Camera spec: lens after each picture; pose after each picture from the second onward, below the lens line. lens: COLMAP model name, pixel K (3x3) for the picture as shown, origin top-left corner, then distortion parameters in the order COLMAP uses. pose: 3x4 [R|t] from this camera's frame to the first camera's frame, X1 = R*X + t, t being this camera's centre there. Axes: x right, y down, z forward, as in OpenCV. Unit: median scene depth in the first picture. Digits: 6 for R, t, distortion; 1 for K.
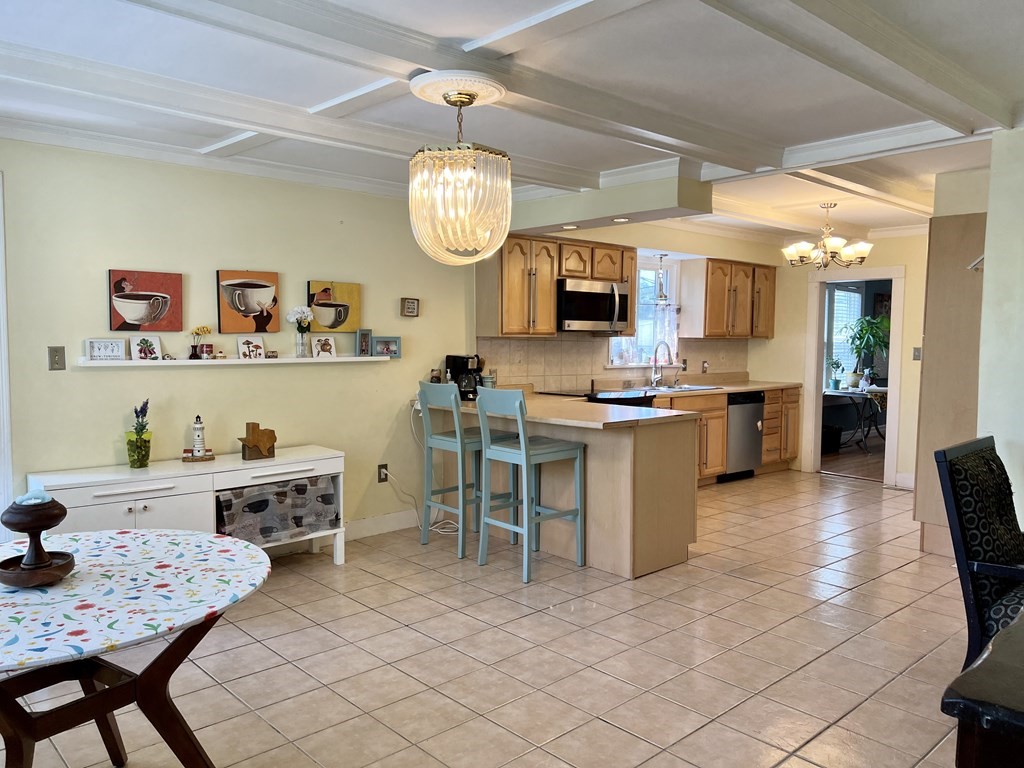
lens RADIAL K [[777.6, 0, 514.6], [0, 777.6, 398.3], [0, 0, 1]] dist [0.058266, -0.008737]
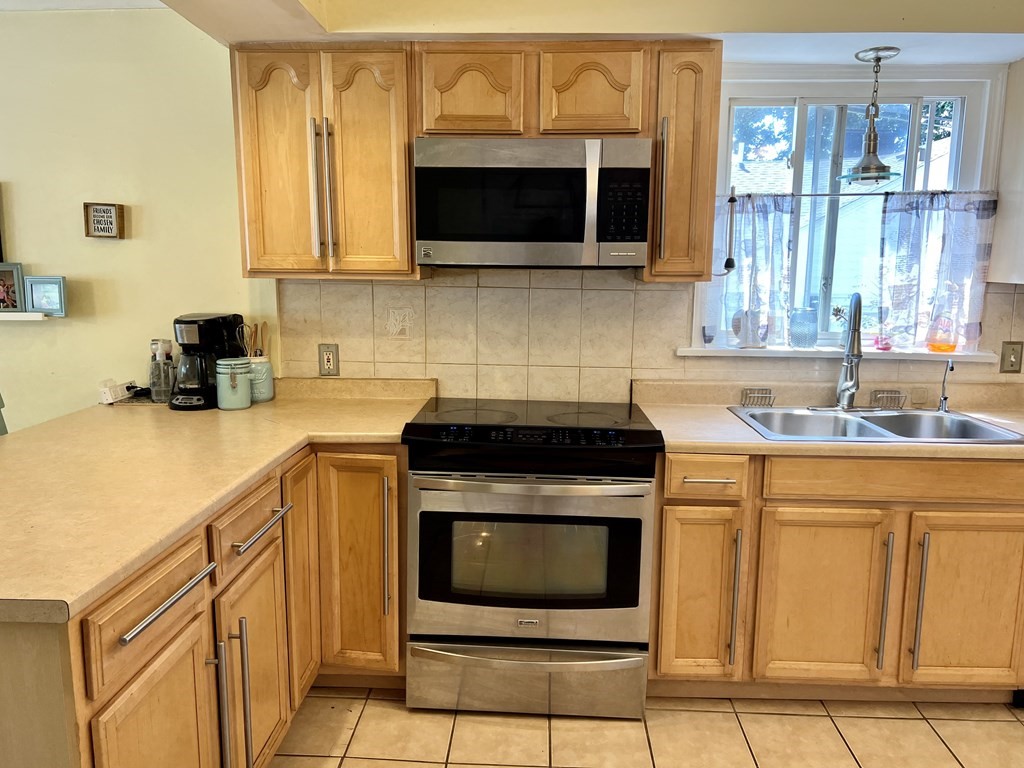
lens RADIAL K [[777.6, 0, 514.6], [0, 777.6, 398.3], [0, 0, 1]] dist [0.058266, -0.008737]
pose [[0.706803, 0.116678, -0.697722, 0.390877], [-0.059406, 0.992610, 0.105812, -0.060604], [0.704912, -0.033340, 0.708511, 0.700615]]
